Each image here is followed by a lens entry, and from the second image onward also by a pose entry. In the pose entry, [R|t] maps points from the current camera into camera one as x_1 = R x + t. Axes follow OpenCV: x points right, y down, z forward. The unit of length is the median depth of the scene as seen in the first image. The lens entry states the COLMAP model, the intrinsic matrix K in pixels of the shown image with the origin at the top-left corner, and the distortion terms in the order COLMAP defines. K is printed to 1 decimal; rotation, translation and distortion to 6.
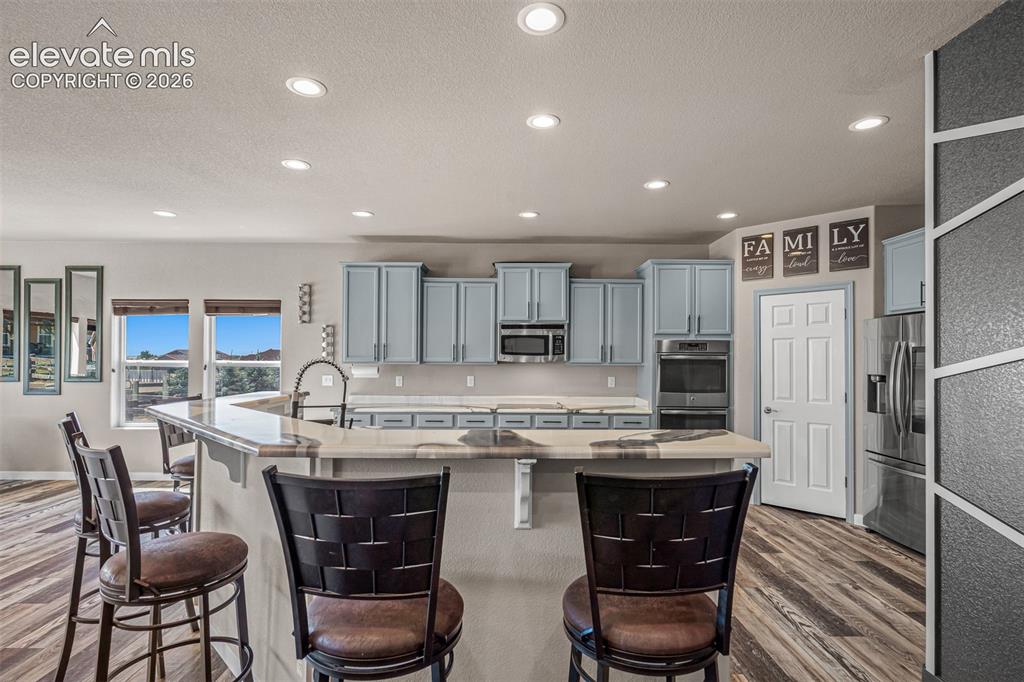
lens RADIAL K [[513.8, 0, 508.9], [0, 513.8, 353.2], [0, 0, 1]] dist [-0.002399, -0.002443]
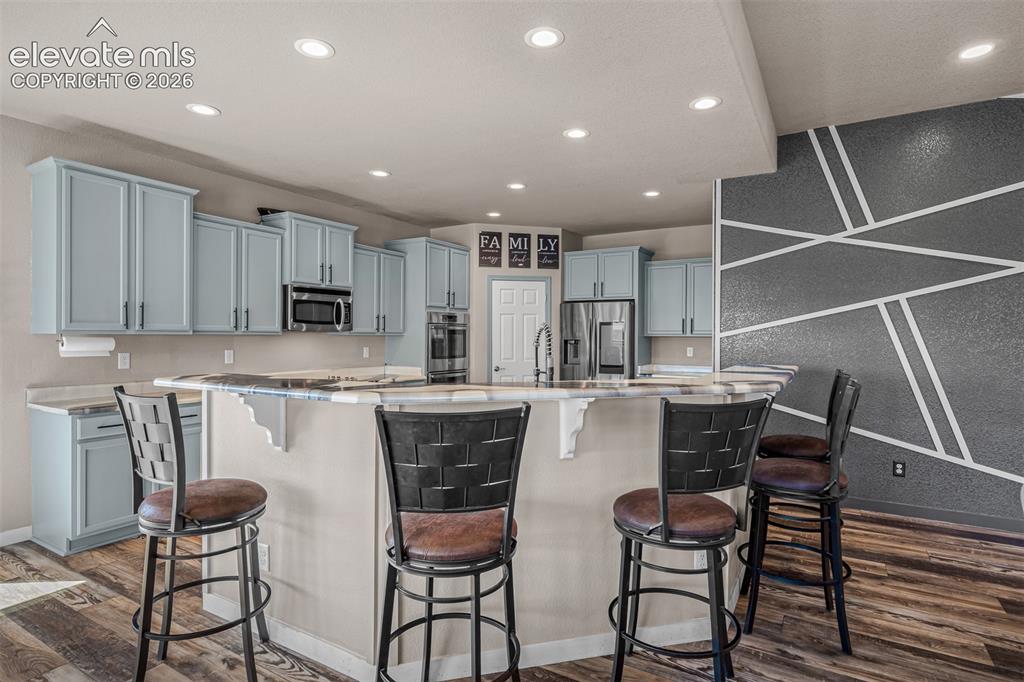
lens RADIAL K [[542.8, 0, 518.7], [0, 542.8, 334.2], [0, 0, 1]] dist [-0.002487, -0.000549]
pose [[0.505031, -0.001572, 0.863100, -0.626893], [-0.010752, 0.999909, 0.008113, 0.011007], [-0.863034, -0.013377, 0.504968, 0.252127]]
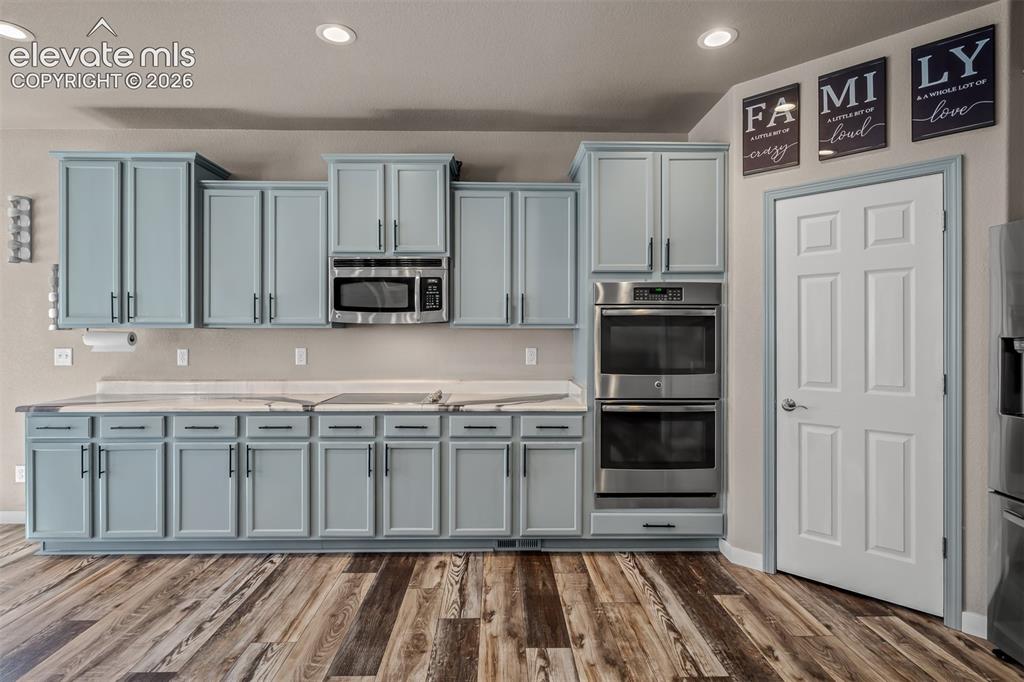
lens RADIAL K [[513.8, 0, 510.3], [0, 513.8, 337.1], [0, 0, 1]] dist [-0.002399, -0.002443]
pose [[0.999782, -0.005655, 0.020109, 0.184566], [0.005339, 0.999862, 0.015734, 0.025978], [-0.020195, -0.015624, 0.999674, 0.434141]]
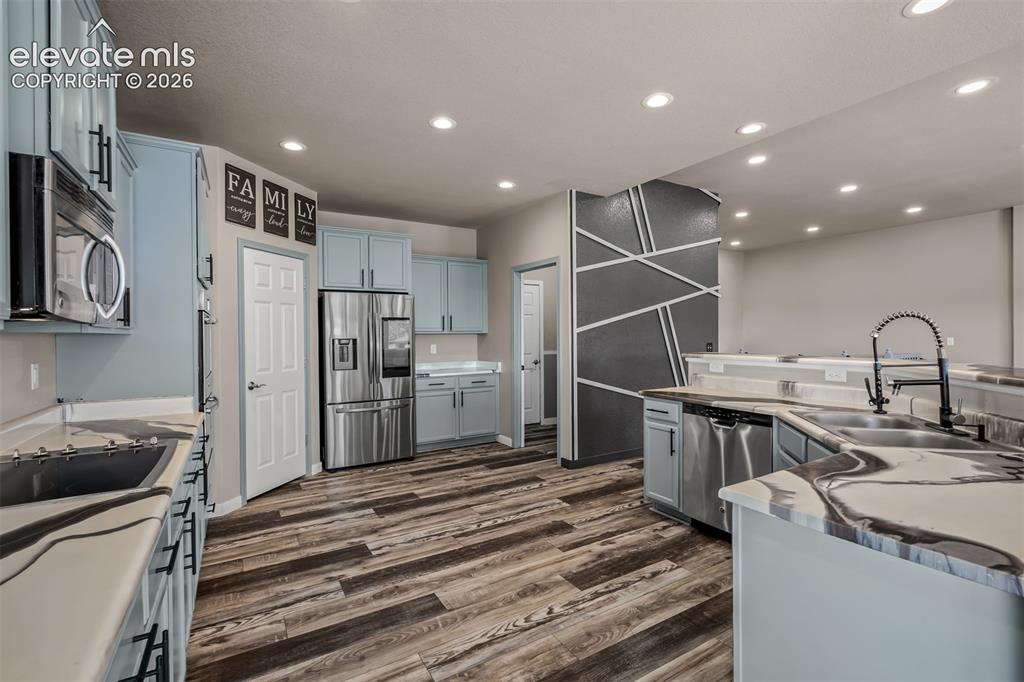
lens RADIAL K [[454.6, 0, 511.6], [0, 454.6, 340.2], [0, 0, 1]] dist [-0.004409, 0.000128]
pose [[-0.509724, -0.010993, 0.860268, -0.334367], [-0.003046, 0.999935, 0.010973, 0.026120], [-0.860332, 0.002973, -0.509725, 0.976003]]
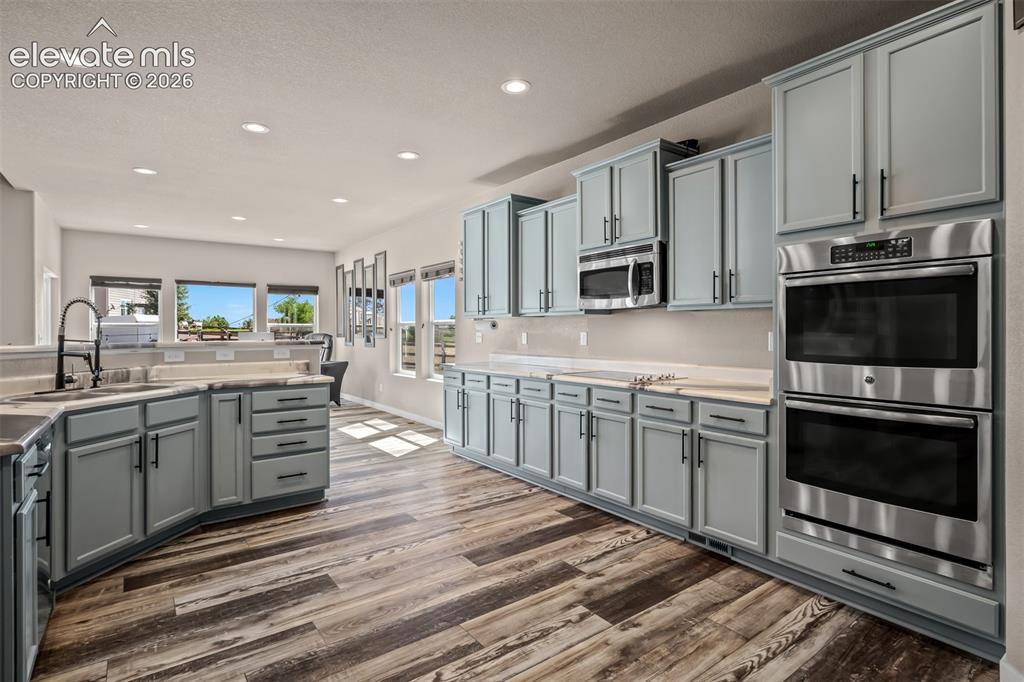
lens RADIAL K [[513.8, 0, 512.7], [0, 513.8, 332.5], [0, 0, 1]] dist [-0.002399, -0.002443]
pose [[0.591144, -0.005452, -0.806547, 0.527636], [0.014378, 0.999889, 0.003779, 0.046735], [0.806438, -0.013831, 0.591157, 0.539293]]
